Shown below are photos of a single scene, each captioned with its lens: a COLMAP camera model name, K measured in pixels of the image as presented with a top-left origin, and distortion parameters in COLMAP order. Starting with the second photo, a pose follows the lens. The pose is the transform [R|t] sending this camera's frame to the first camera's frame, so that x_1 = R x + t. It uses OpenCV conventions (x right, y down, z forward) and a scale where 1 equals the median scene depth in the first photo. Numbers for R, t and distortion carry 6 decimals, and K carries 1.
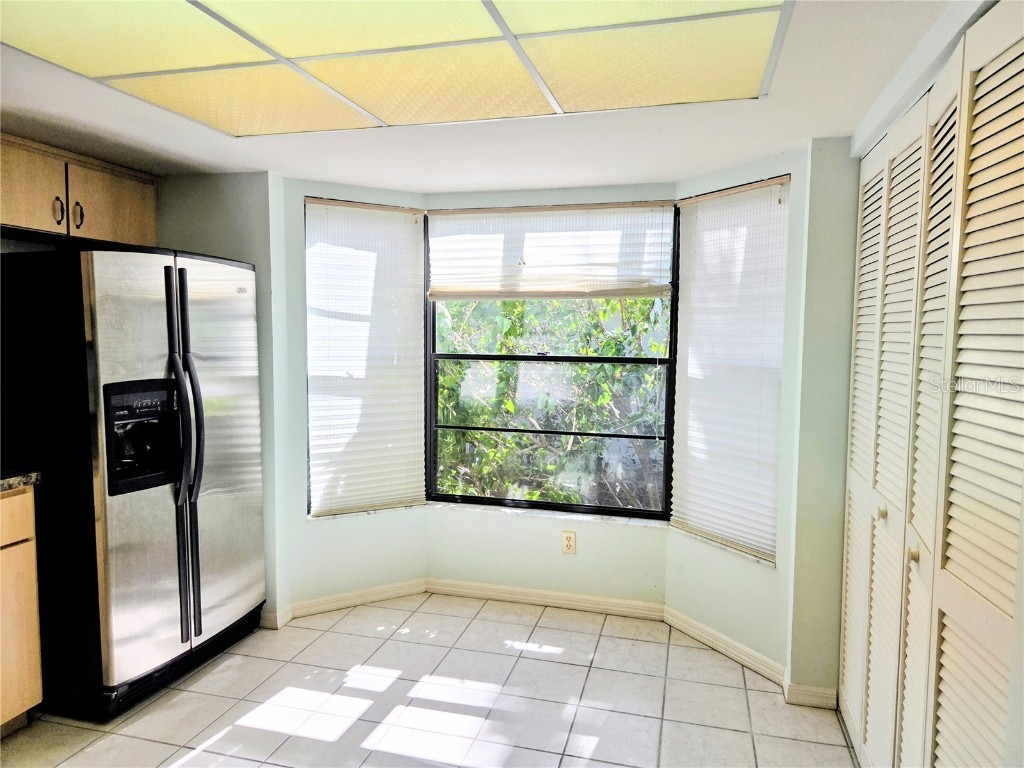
lens RADIAL K [[690.0, 0, 506.2], [0, 690.0, 382.6], [0, 0, 1]] dist [0.055222, -0.038888]
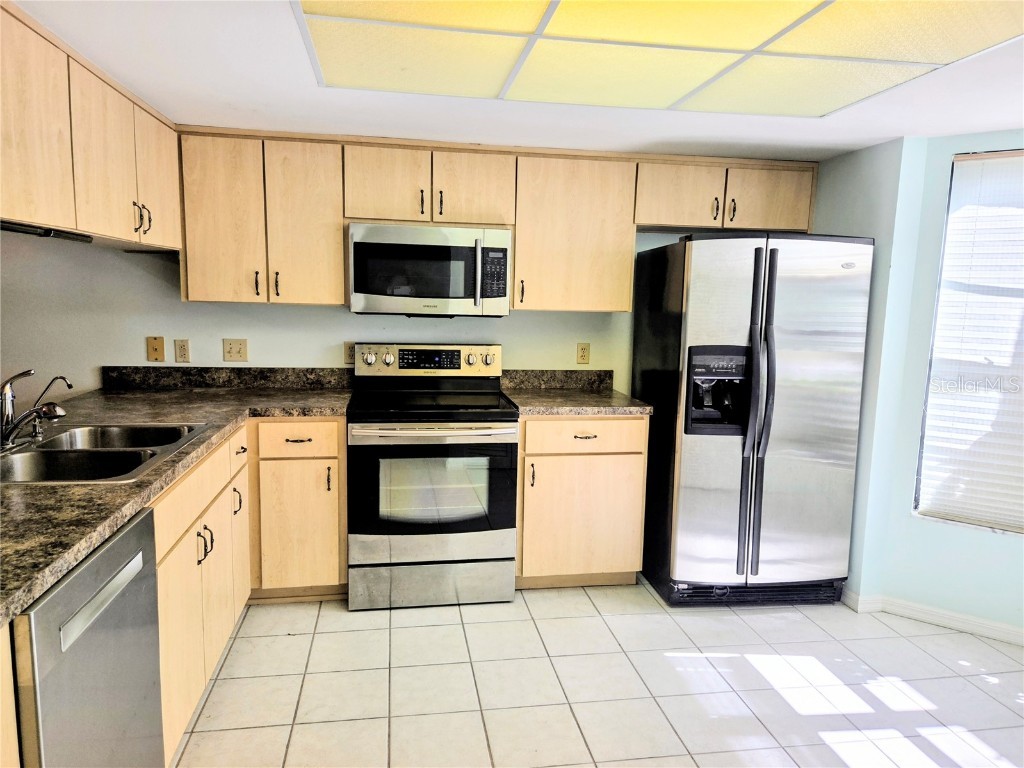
lens RADIAL K [[690.0, 0, 510.1], [0, 690.0, 386.4], [0, 0, 1]] dist [0.055222, -0.038888]
pose [[0.416305, 0.118388, -0.901485, 0.325017], [-0.088639, 0.992048, 0.089348, -0.006253], [0.904894, 0.042711, 0.423488, 0.130738]]
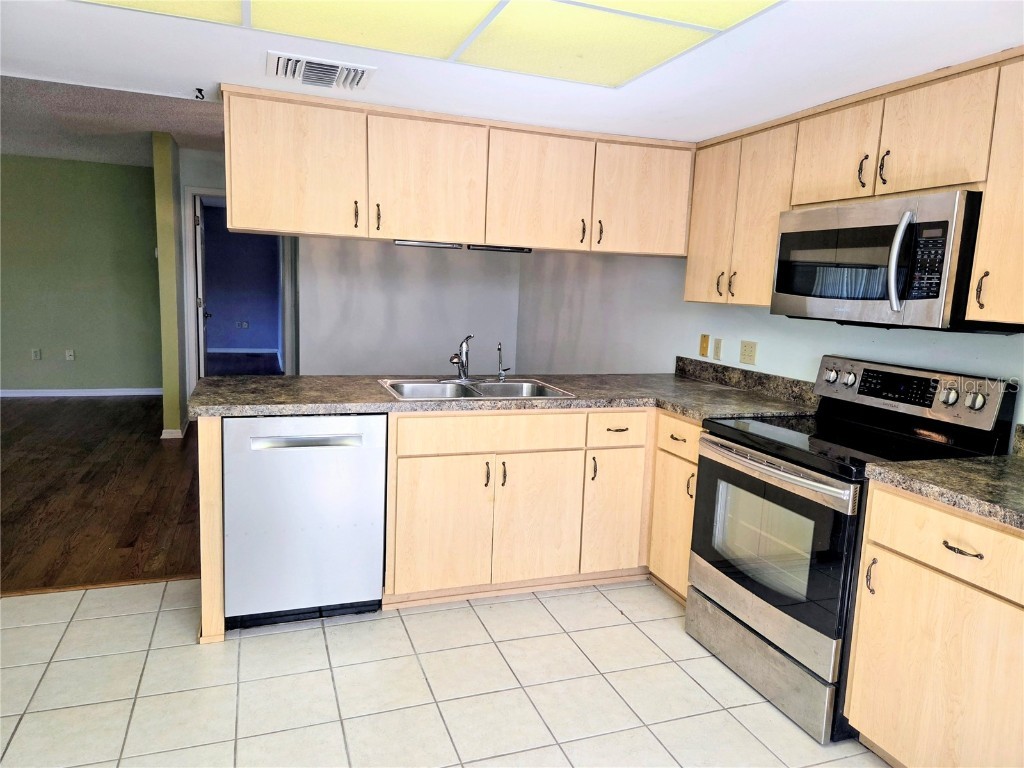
lens RADIAL K [[690.0, 0, 508.2], [0, 690.0, 382.3], [0, 0, 1]] dist [0.055222, -0.038888]
pose [[-0.817951, 0.037242, -0.574081, 0.089837], [-0.093110, 0.976175, 0.195991, -0.060886], [0.567703, 0.213764, -0.794996, 0.872181]]
